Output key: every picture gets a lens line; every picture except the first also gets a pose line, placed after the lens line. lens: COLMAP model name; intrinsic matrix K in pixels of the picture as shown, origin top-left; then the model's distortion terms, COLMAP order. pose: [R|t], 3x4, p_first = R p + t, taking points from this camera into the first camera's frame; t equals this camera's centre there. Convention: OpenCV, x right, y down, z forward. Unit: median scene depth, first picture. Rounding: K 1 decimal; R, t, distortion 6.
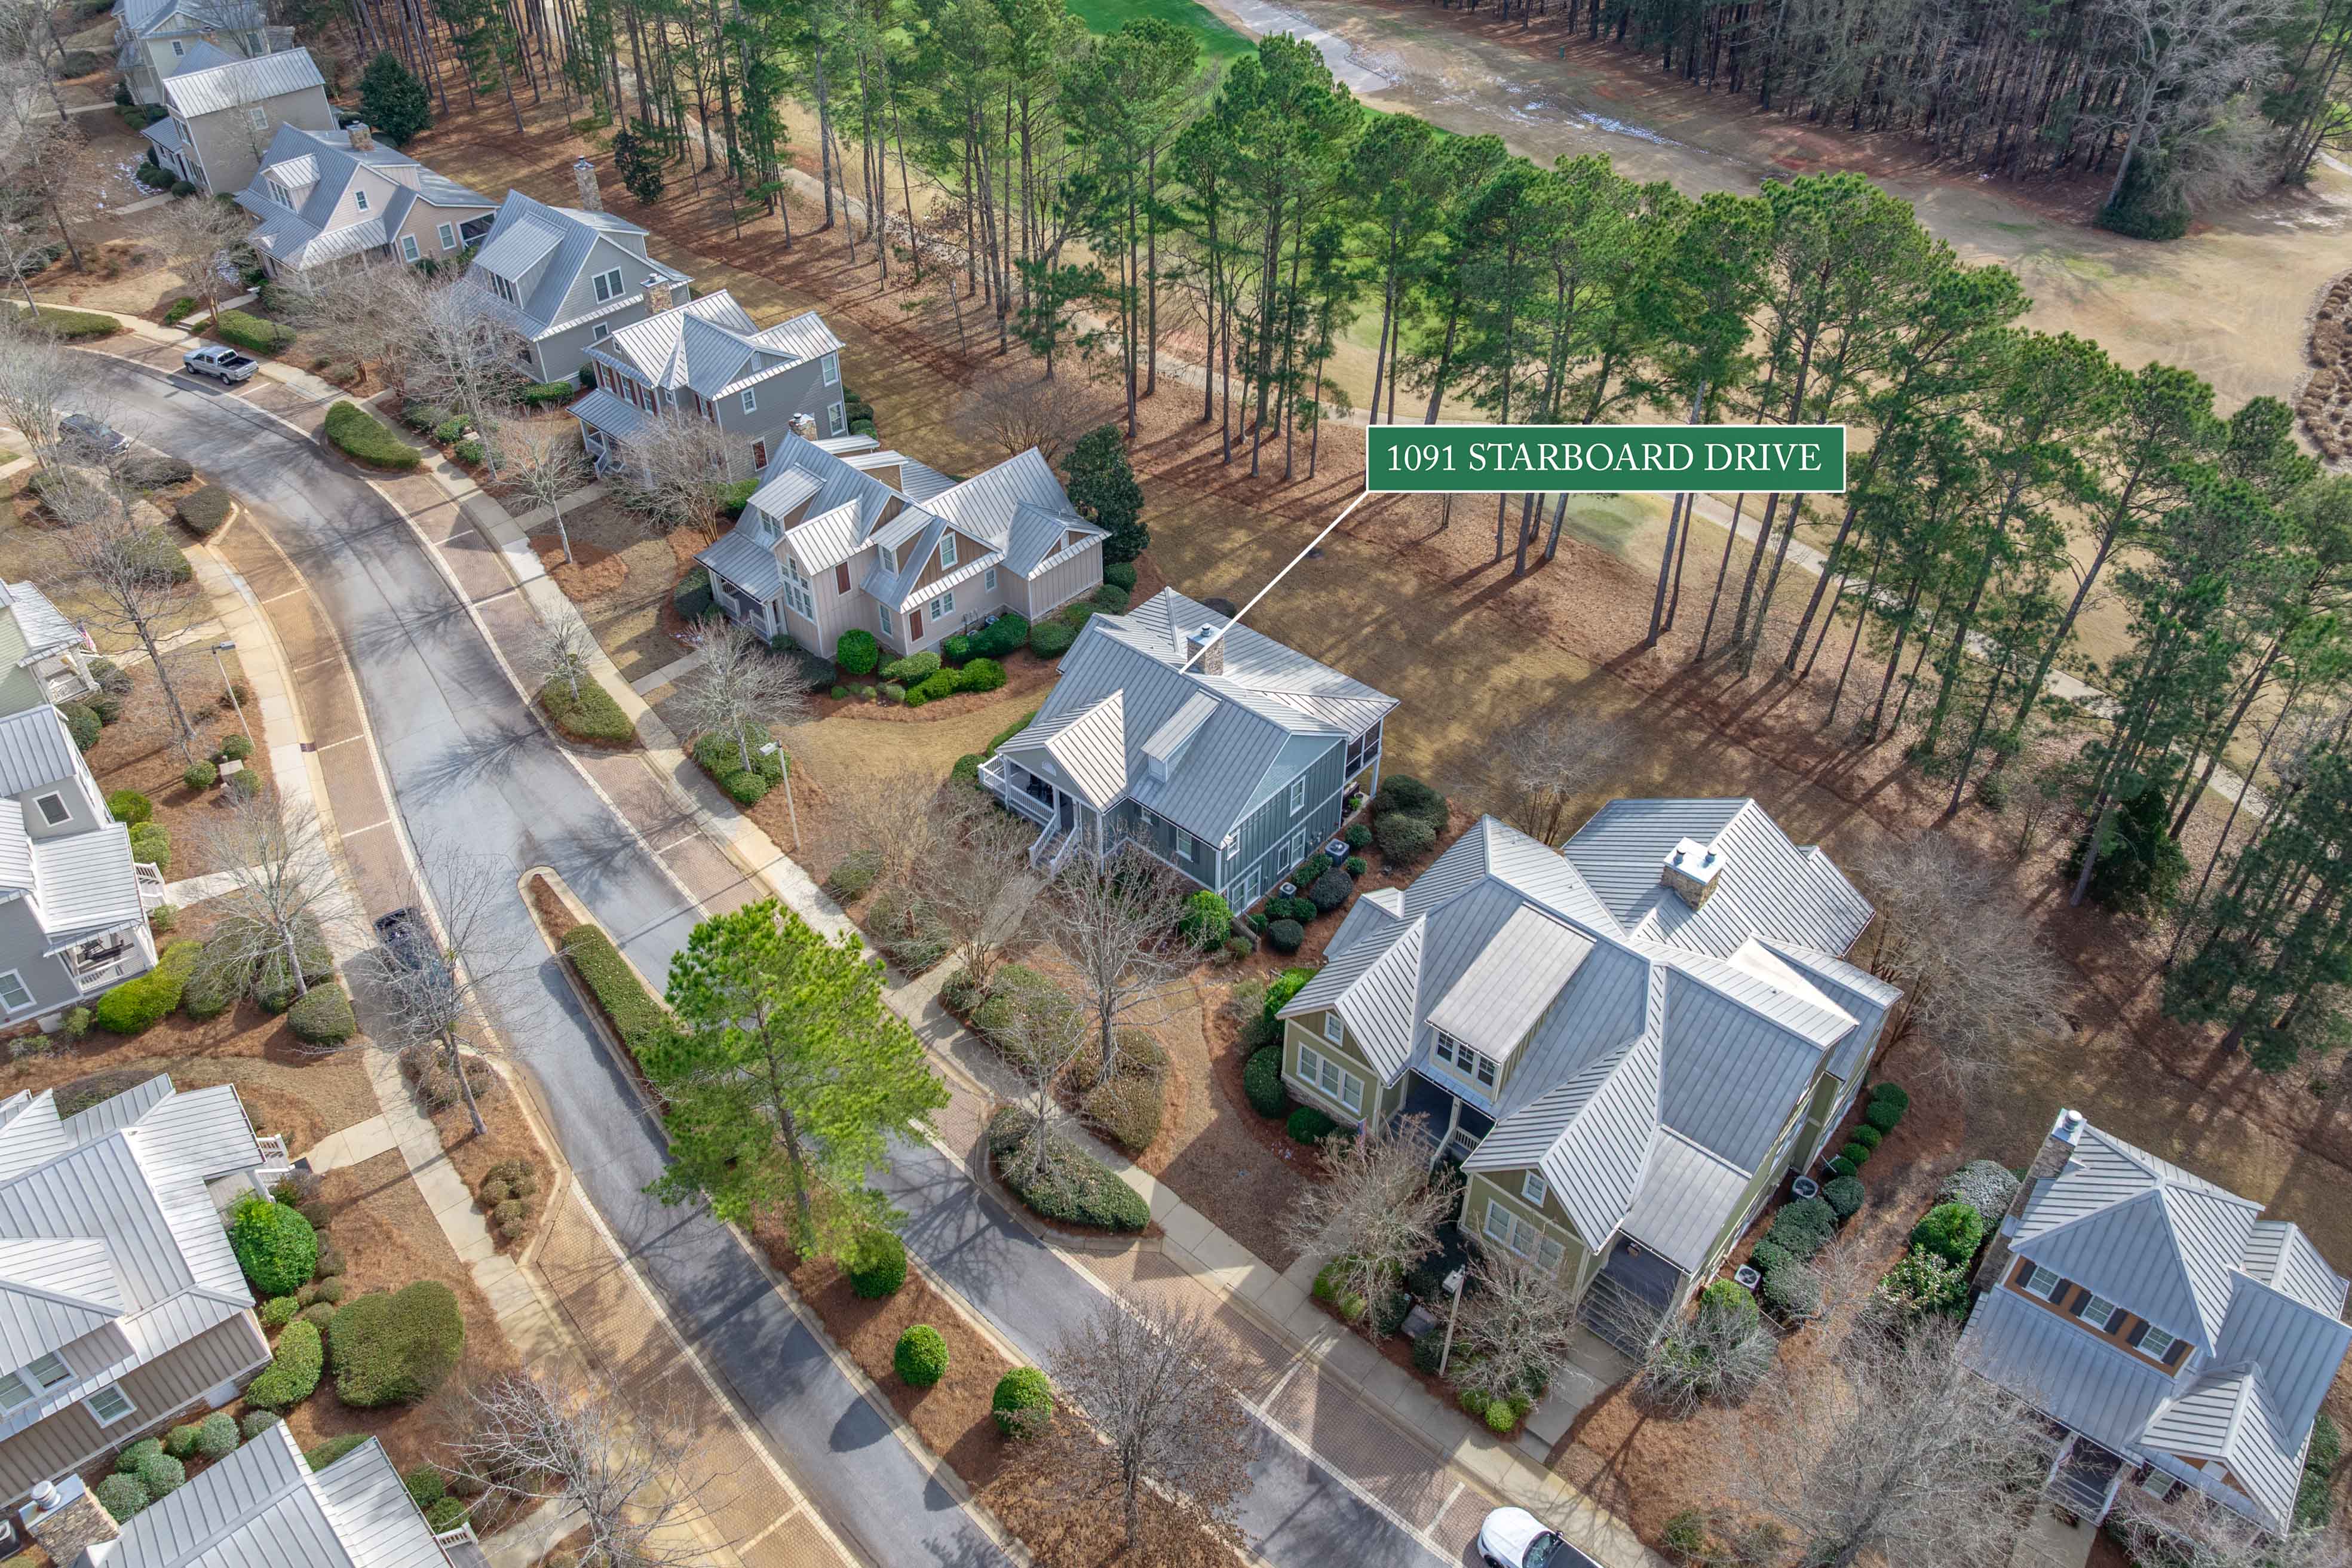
lens RADIAL K [[1664.8, 0, 1164.0], [0, 1664.8, 787.1], [0, 0, 1]] dist [-0.035181, 0.000343]
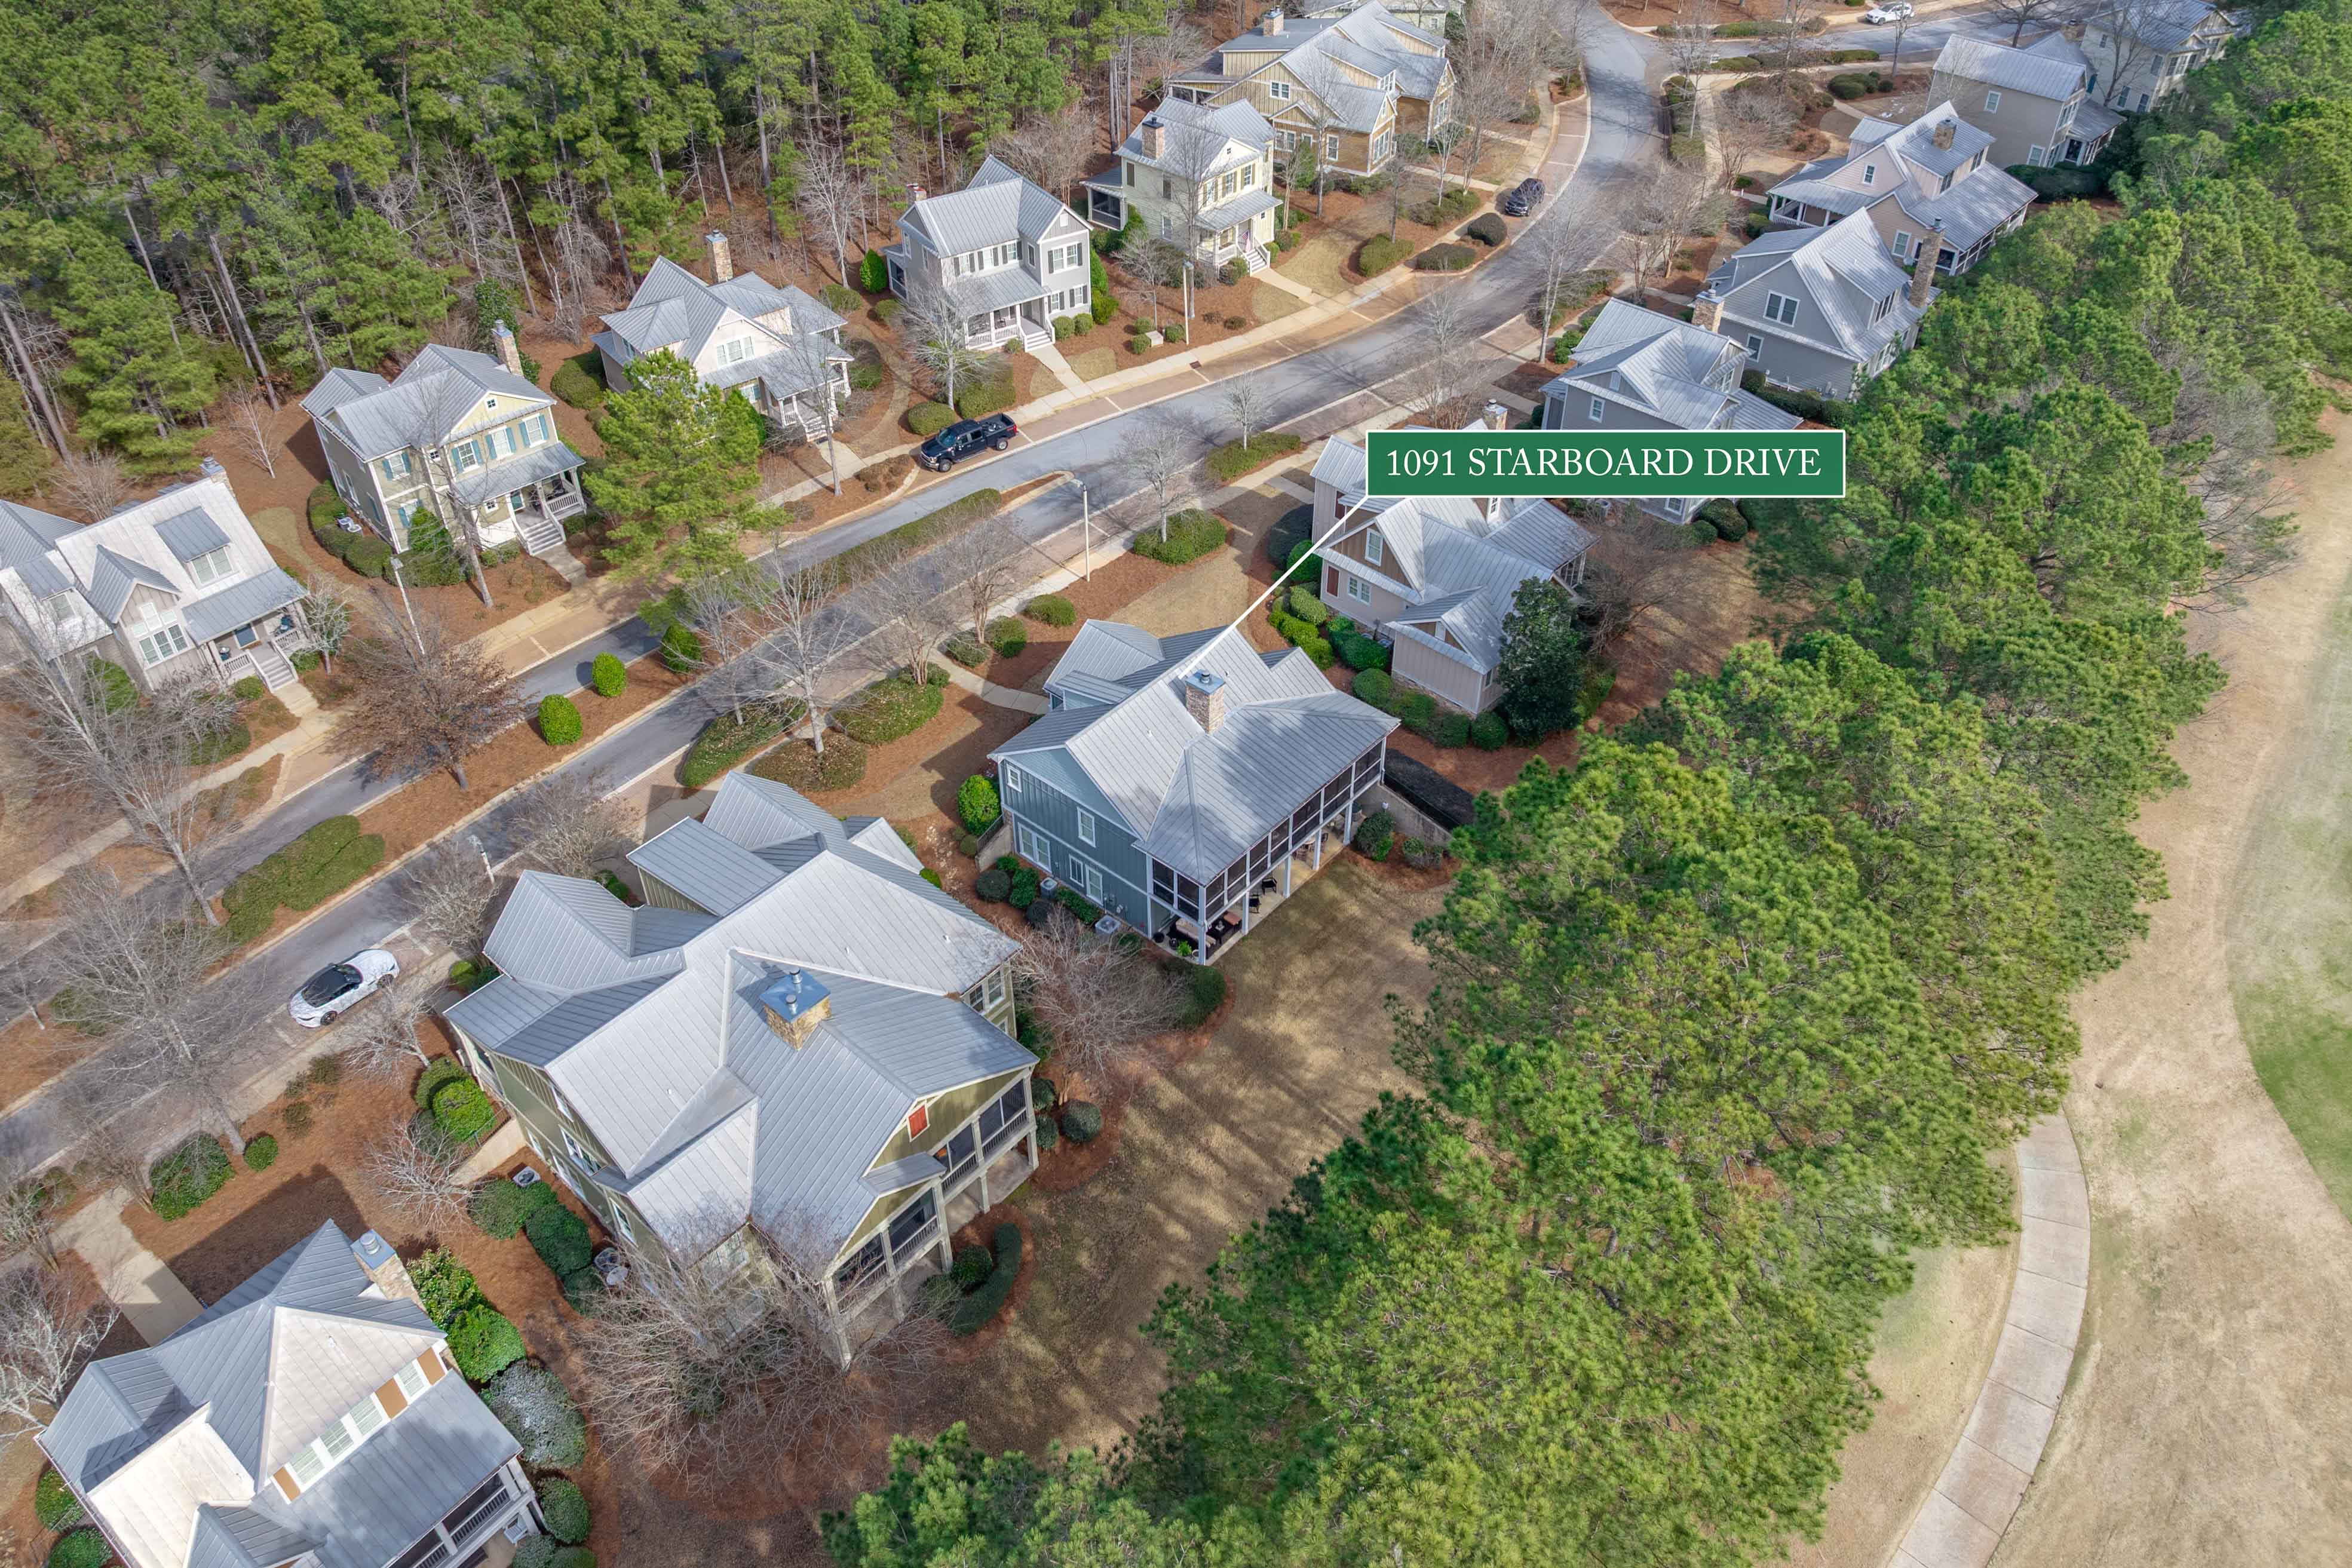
lens RADIAL K [[1664.8, 0, 1164.0], [0, 1664.8, 787.1], [0, 0, 1]] dist [-0.035181, 0.000343]
pose [[-0.006260, 0.656580, -0.754230, 0.897297], [-0.647008, 0.572431, 0.503689, -0.586696], [0.762457, 0.491147, 0.421229, 0.639353]]
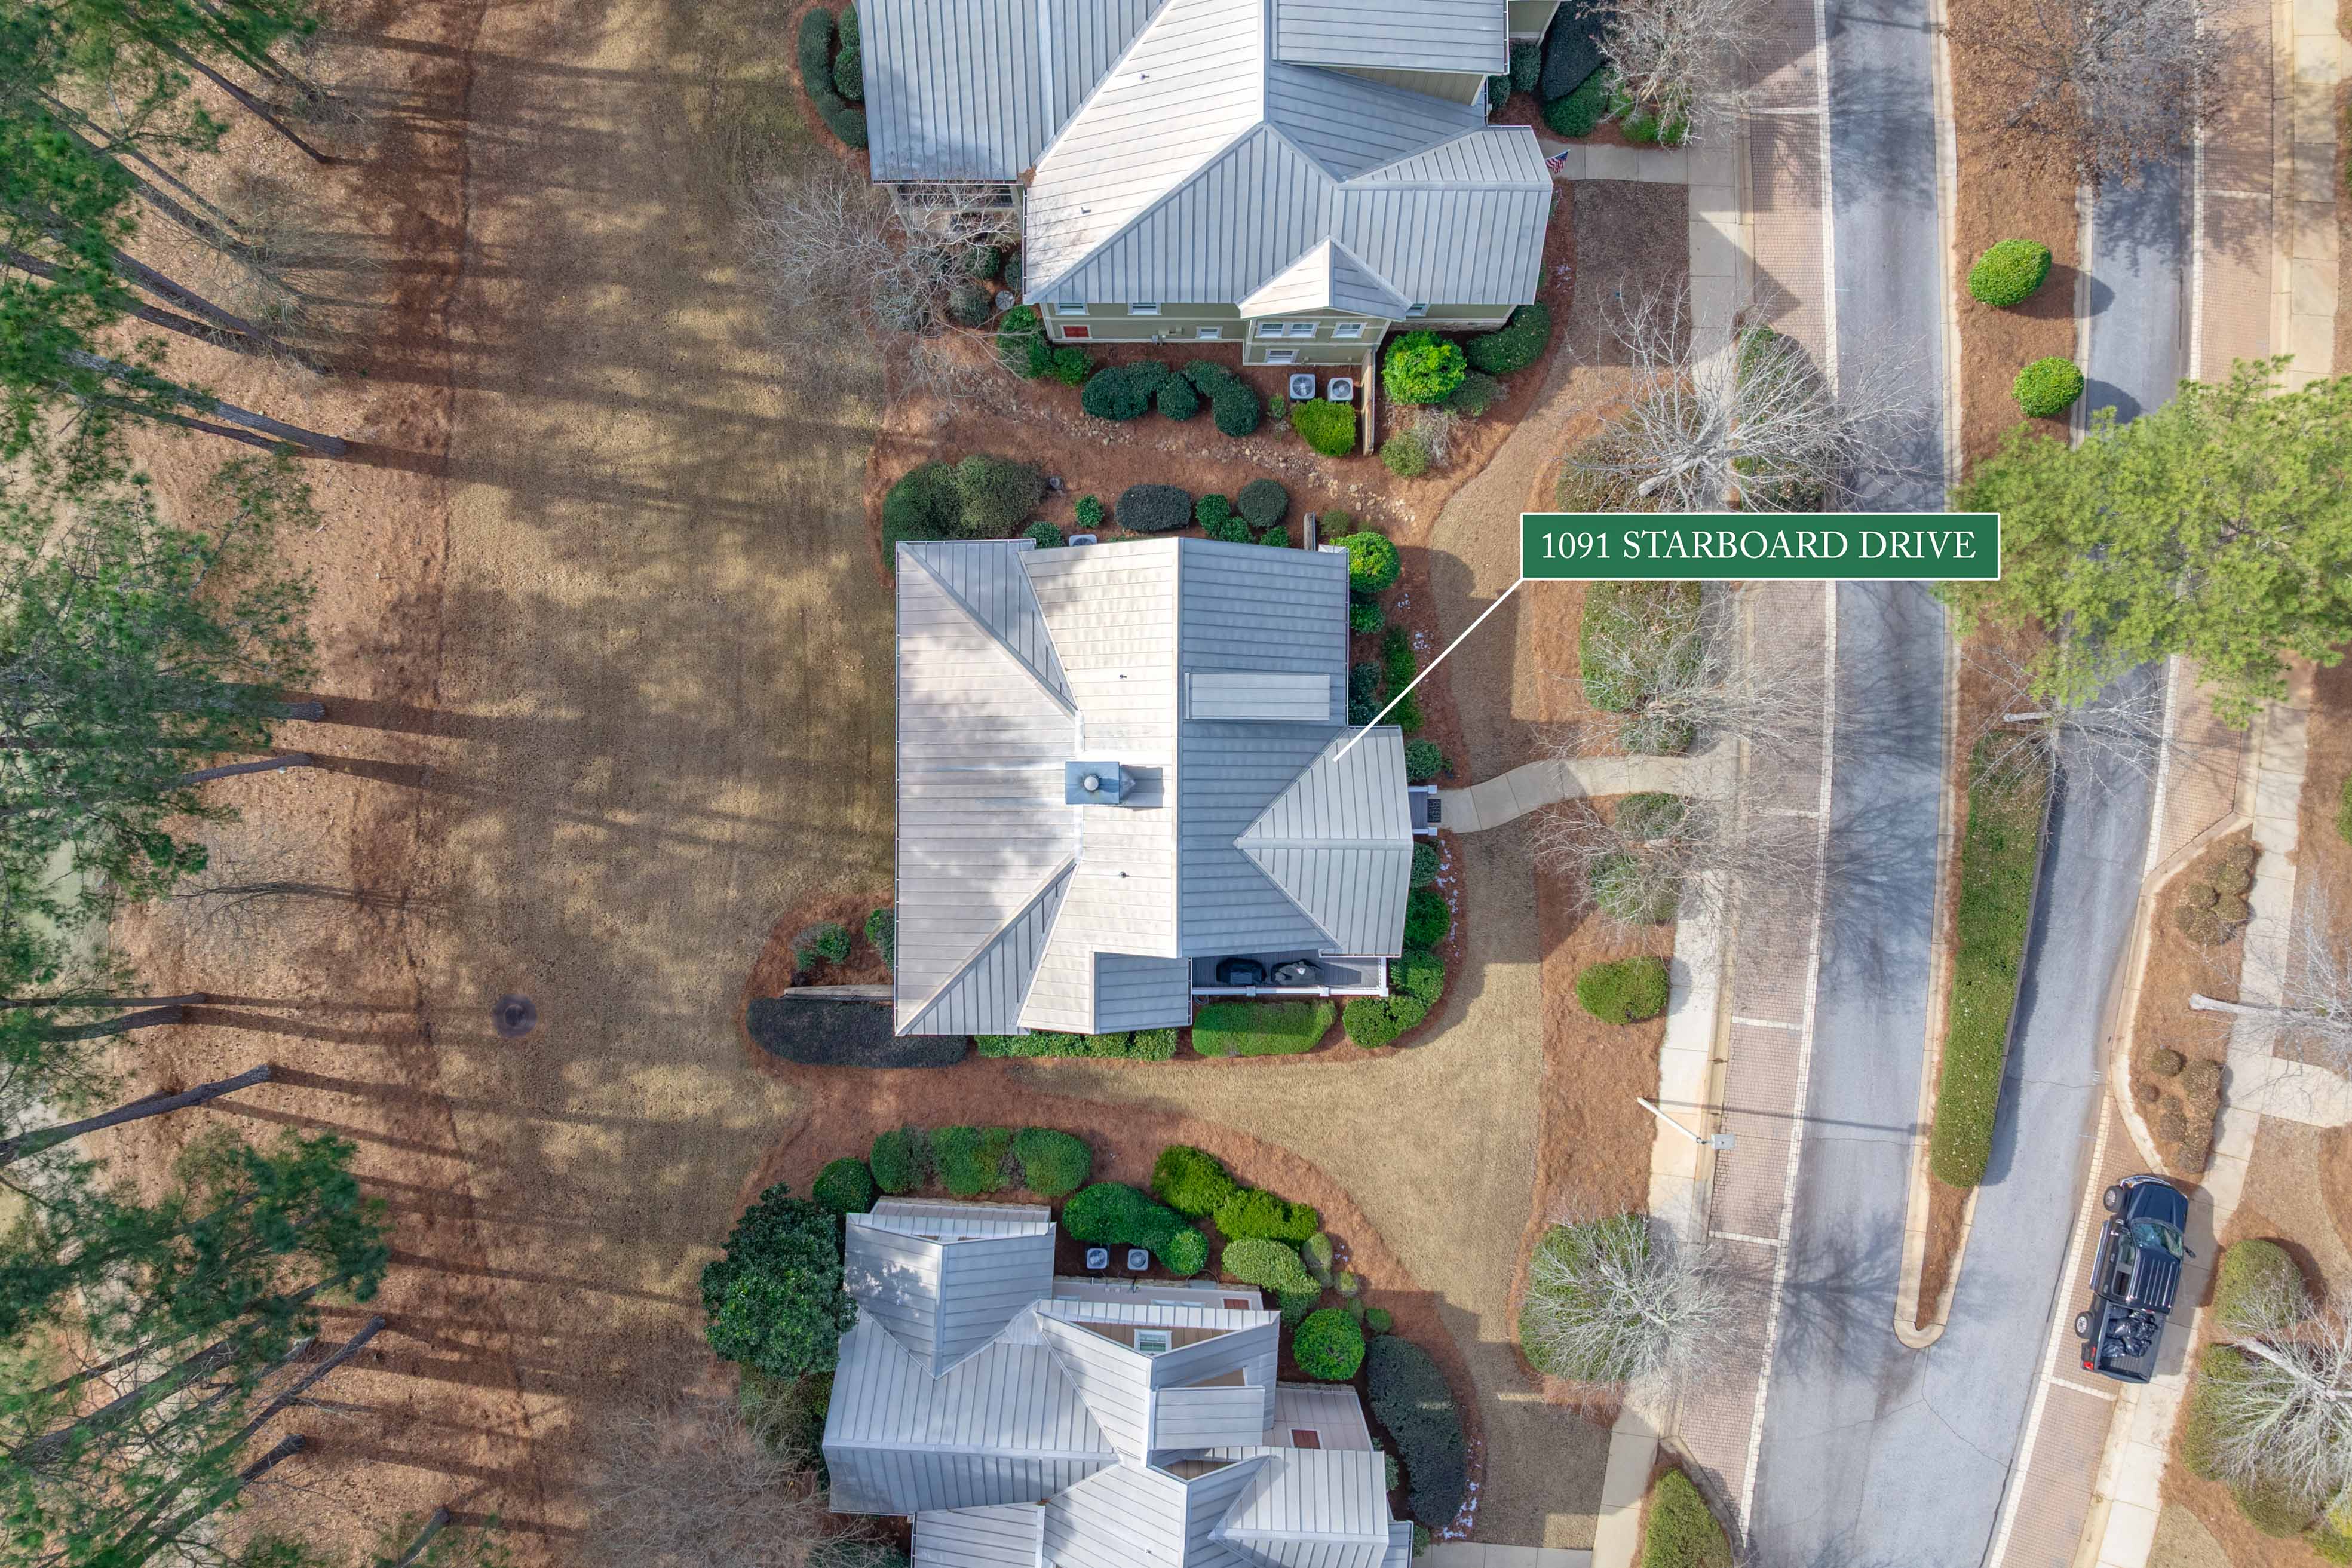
lens RADIAL K [[1664.8, 0, 1164.0], [0, 1664.8, 787.1], [0, 0, 1]] dist [-0.035181, 0.000343]
pose [[-0.653594, -0.756837, 0.003565, 0.004920], [0.484722, -0.414973, 0.769963, -0.578958], [-0.581256, 0.504971, 0.638079, 0.656881]]
